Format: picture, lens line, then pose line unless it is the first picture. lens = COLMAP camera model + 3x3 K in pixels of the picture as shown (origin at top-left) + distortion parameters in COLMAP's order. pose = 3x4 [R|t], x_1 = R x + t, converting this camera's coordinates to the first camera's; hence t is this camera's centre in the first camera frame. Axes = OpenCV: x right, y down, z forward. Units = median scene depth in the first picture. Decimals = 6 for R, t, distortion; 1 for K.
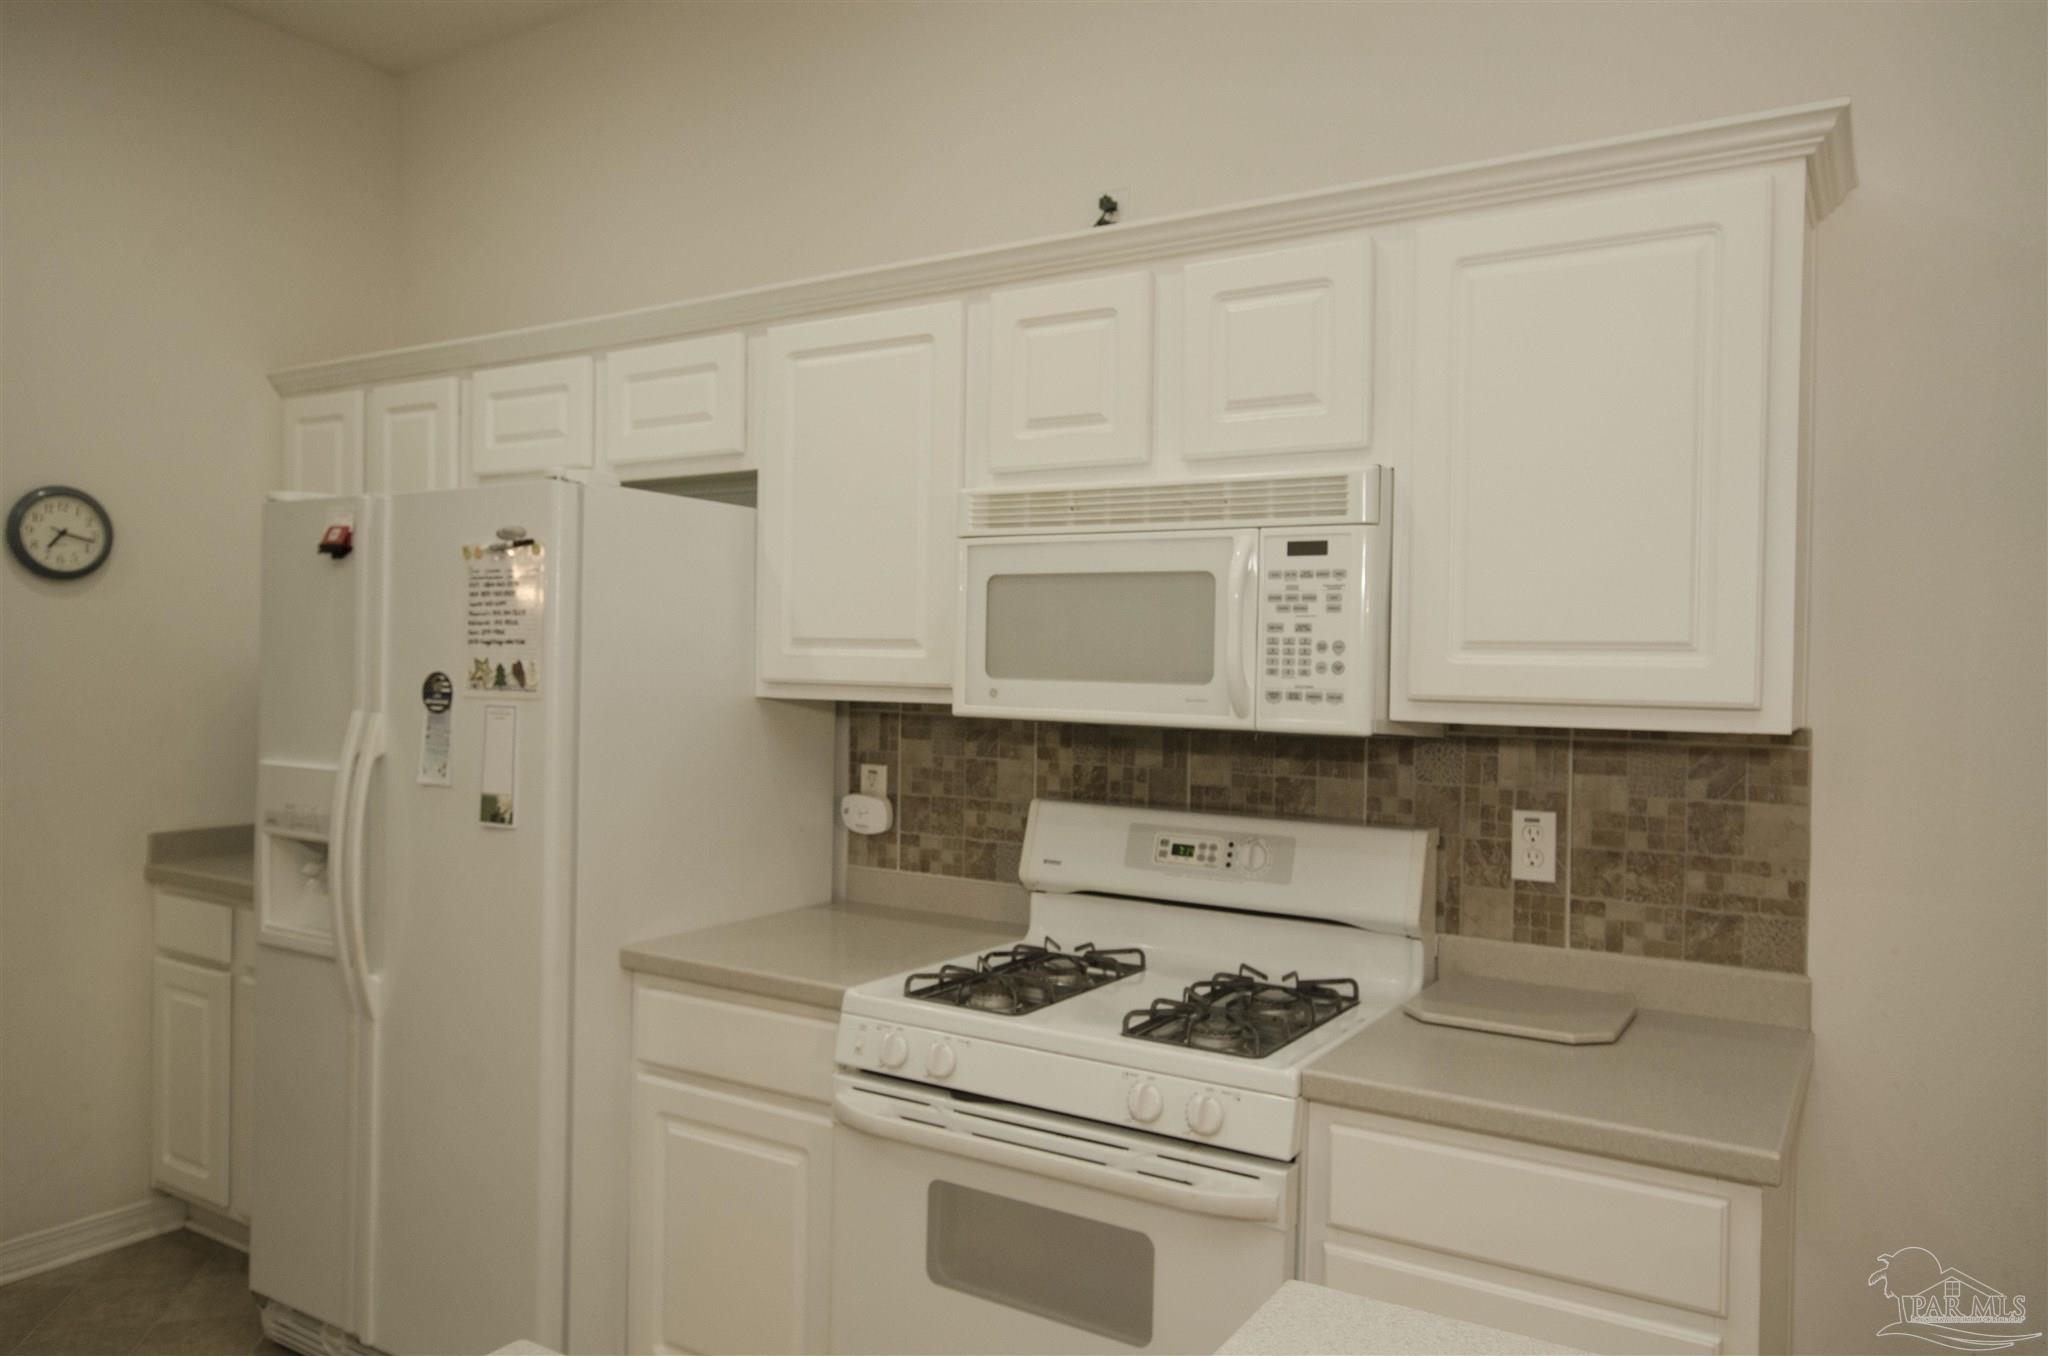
lens RADIAL K [[1430.4, 0, 1024.0], [0, 1430.4, 678.0], [0, 0, 1]] dist [-0.008325, 0.026659]
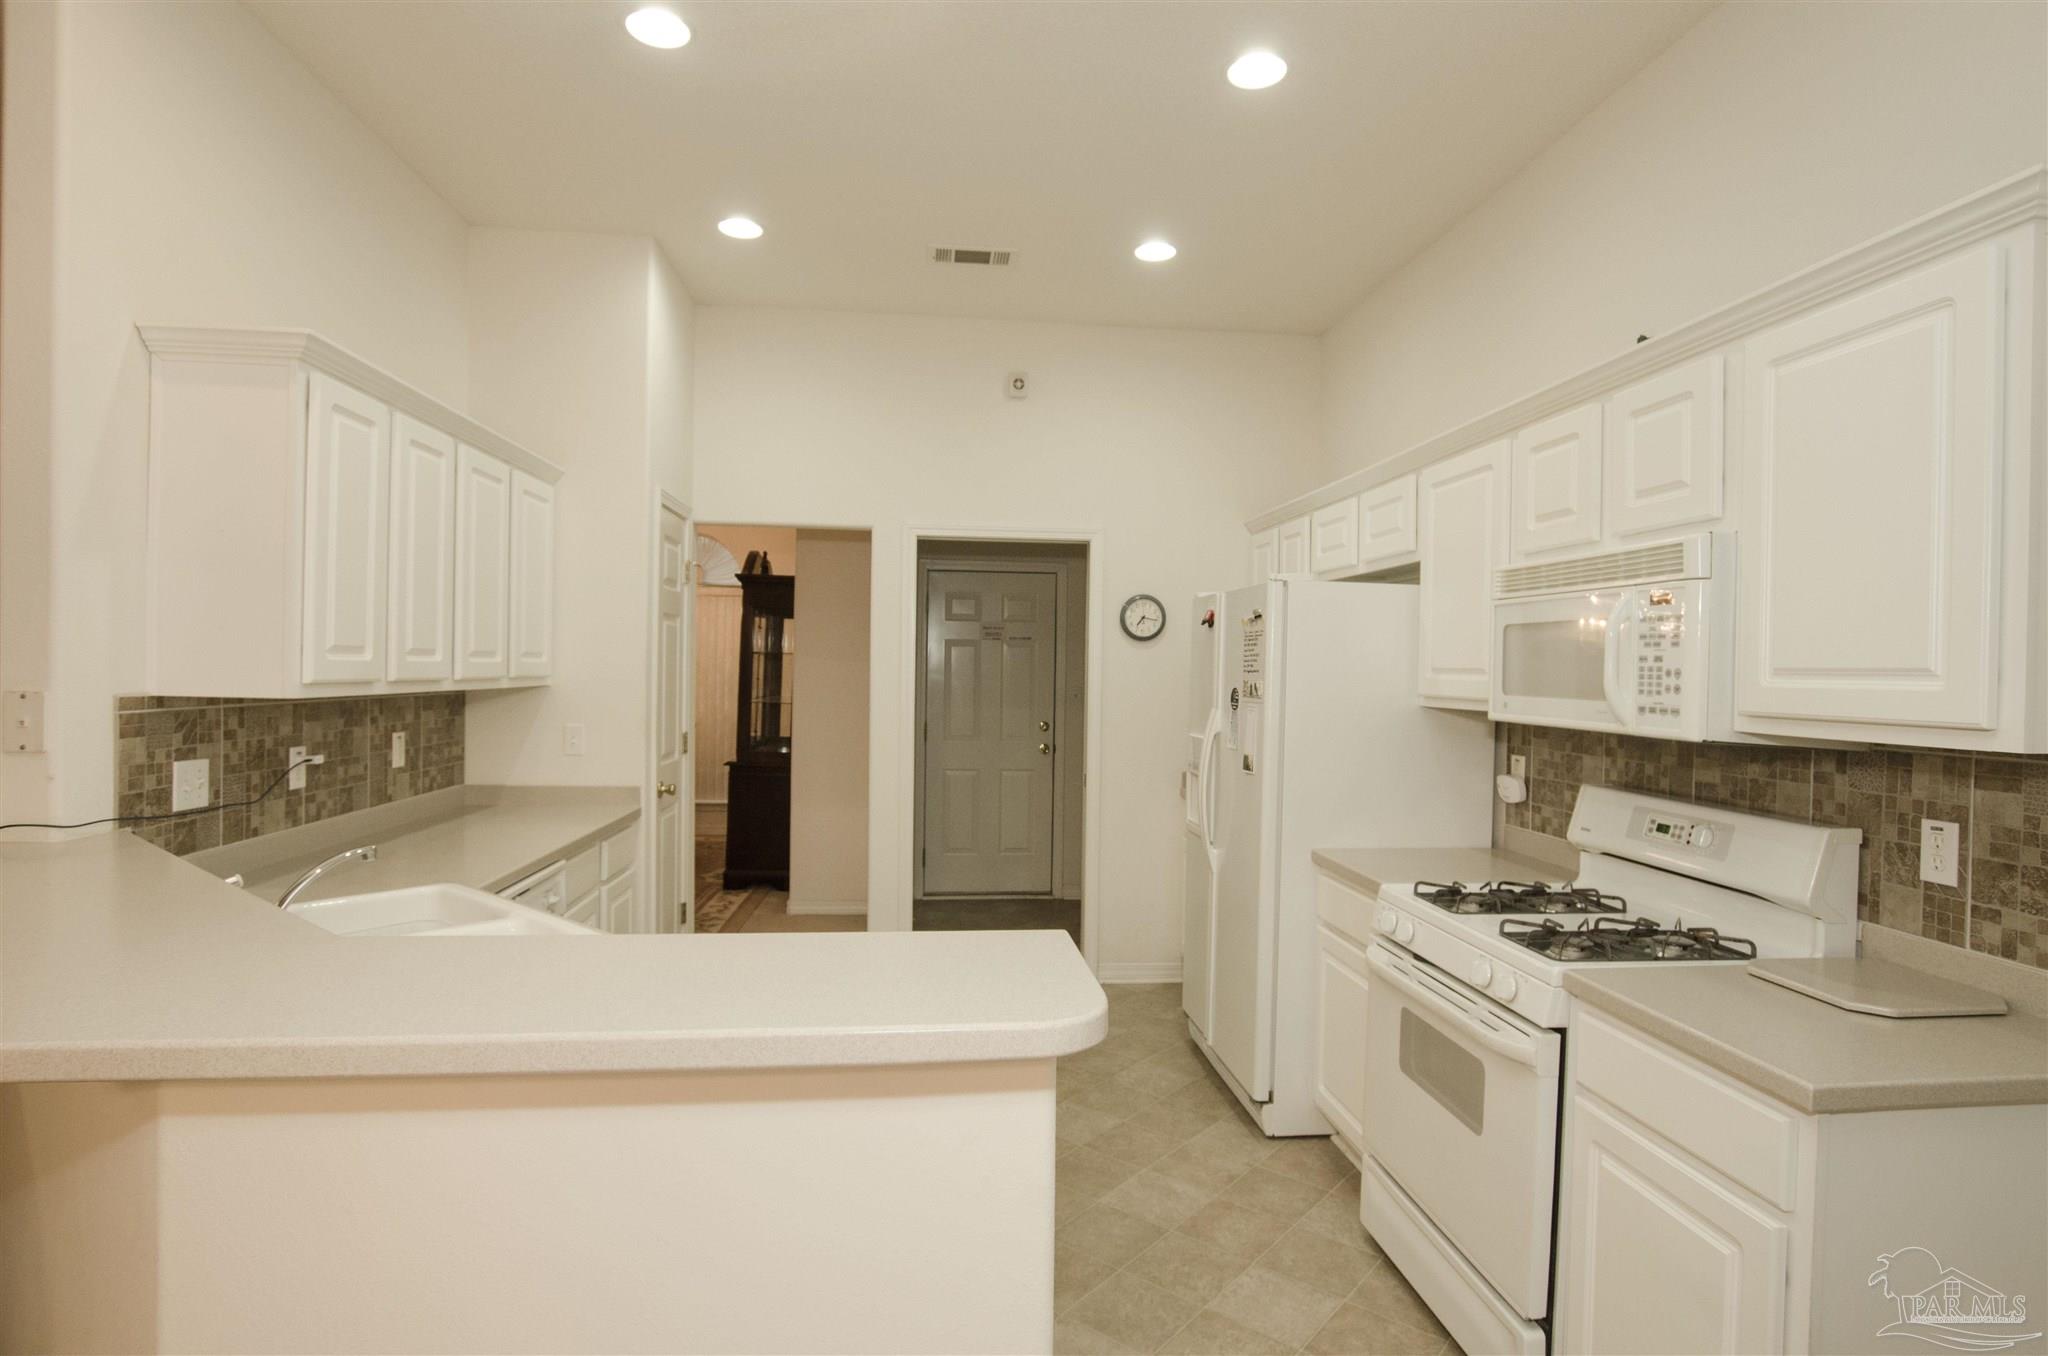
lens RADIAL K [[1052.2, 0, 1024.0], [0, 1052.2, 678.0], [0, 0, 1]] dist [-0.022147, 0.001396]
pose [[0.613648, 0.001979, -0.789577, 0.527964], [-0.016749, 0.999804, -0.010510, 0.002416], [0.789402, 0.019674, 0.613561, -0.053750]]
